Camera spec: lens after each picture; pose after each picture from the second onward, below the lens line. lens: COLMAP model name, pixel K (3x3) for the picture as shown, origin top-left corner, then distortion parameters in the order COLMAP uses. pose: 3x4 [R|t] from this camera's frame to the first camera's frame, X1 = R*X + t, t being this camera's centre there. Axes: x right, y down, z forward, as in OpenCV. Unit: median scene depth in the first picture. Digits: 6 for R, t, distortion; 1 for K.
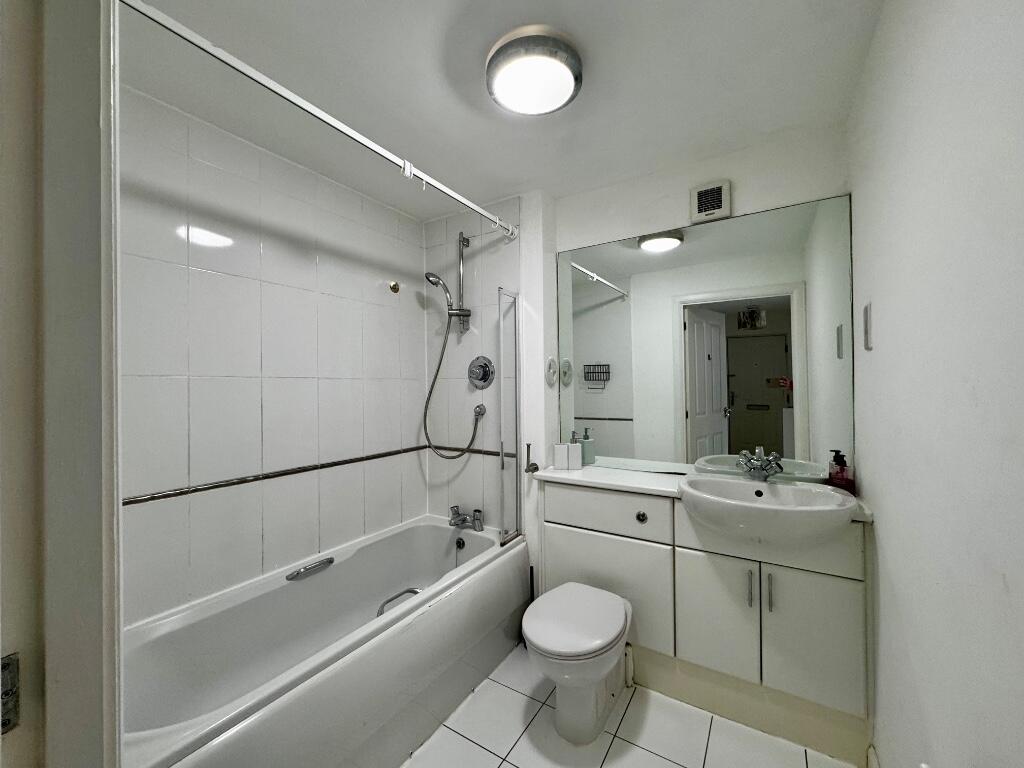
lens RADIAL K [[409.6, 0, 513.4], [0, 409.6, 384.1], [0, 0, 1]] dist [0.001125, 0.000649]
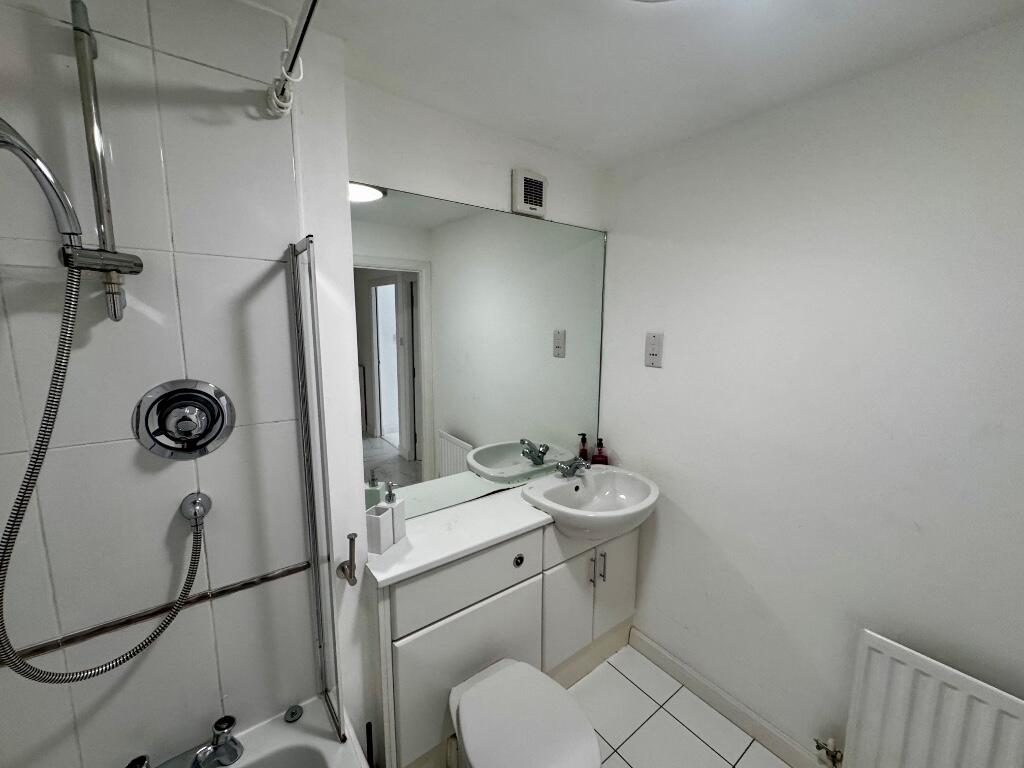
lens RADIAL K [[409.6, 0, 512.4], [0, 409.6, 383.7], [0, 0, 1]] dist [0.001125, 0.000649]
pose [[0.360598, -0.126569, 0.924094, -0.427929], [-0.013566, 0.989934, 0.140880, -0.160101], [-0.932623, -0.063338, 0.355251, 0.703015]]
